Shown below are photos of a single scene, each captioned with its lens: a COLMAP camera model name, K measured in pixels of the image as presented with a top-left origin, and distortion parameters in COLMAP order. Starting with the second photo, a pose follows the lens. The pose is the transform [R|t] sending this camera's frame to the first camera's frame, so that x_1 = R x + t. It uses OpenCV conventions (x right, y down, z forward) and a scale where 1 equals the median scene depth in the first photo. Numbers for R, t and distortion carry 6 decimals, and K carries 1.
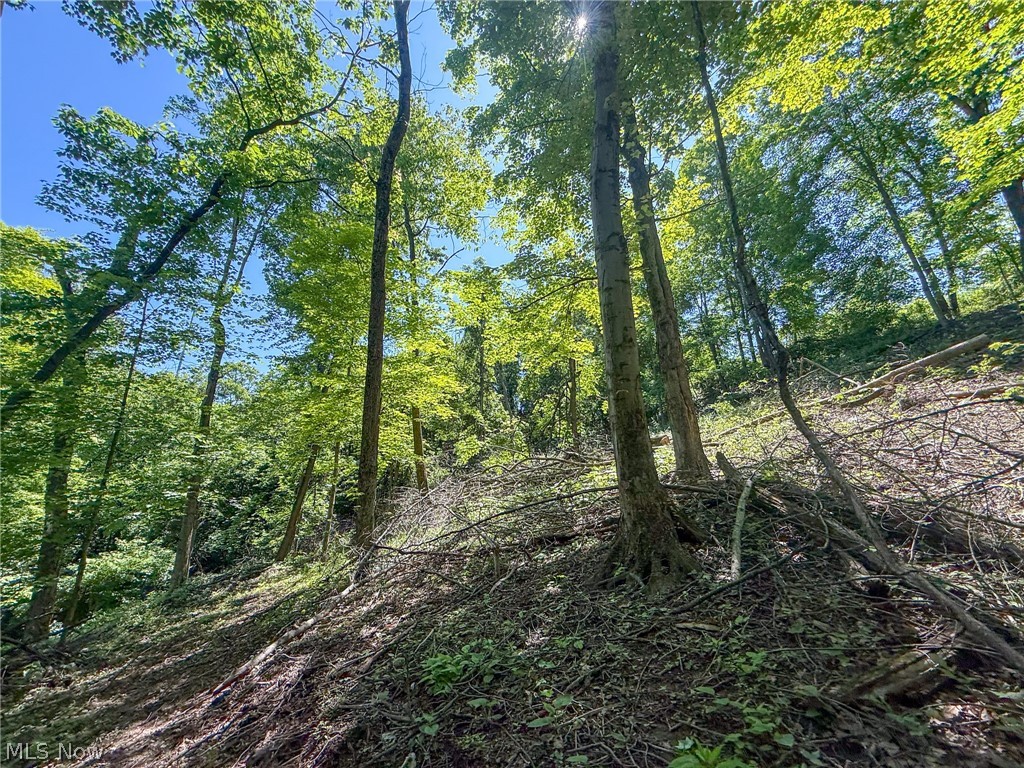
lens RADIAL K [[406.2, 0, 508.5], [0, 406.2, 384.1], [0, 0, 1]] dist [-0.000072, 0.000108]
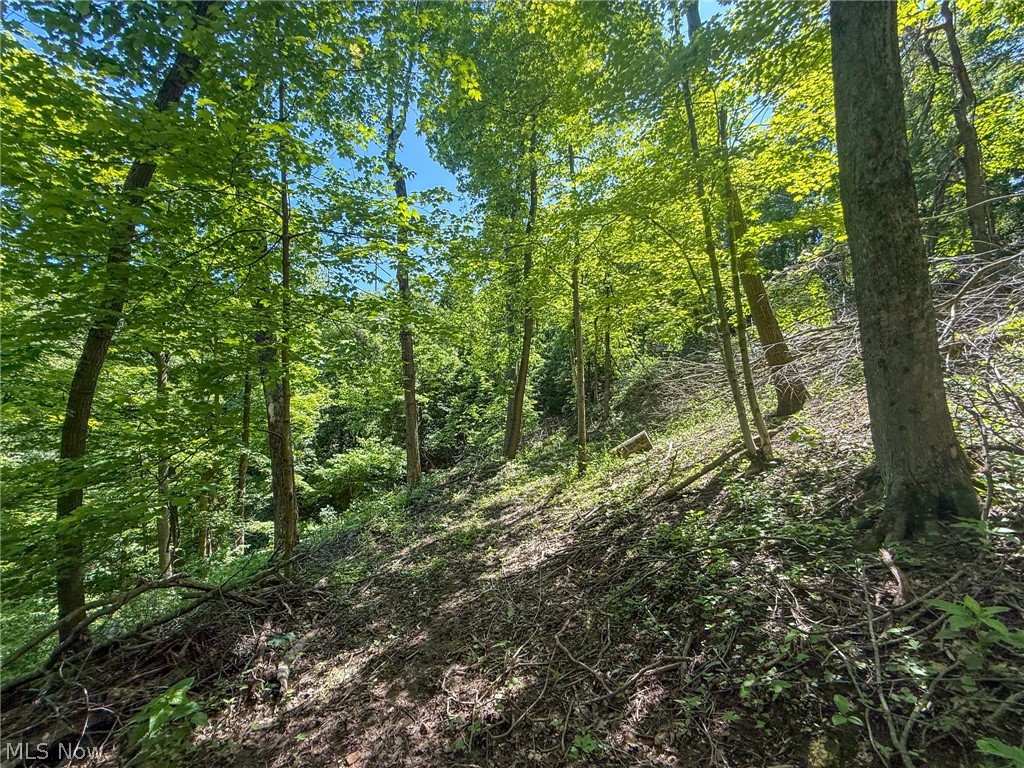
lens RADIAL K [[406.2, 0, 510.6], [0, 406.2, 386.4], [0, 0, 1]] dist [-0.000072, 0.000108]
pose [[0.923804, -0.052681, -0.379224, -0.179560], [0.138059, 0.969687, 0.201609, 0.093001], [0.357107, -0.238603, 0.903074, 0.213241]]
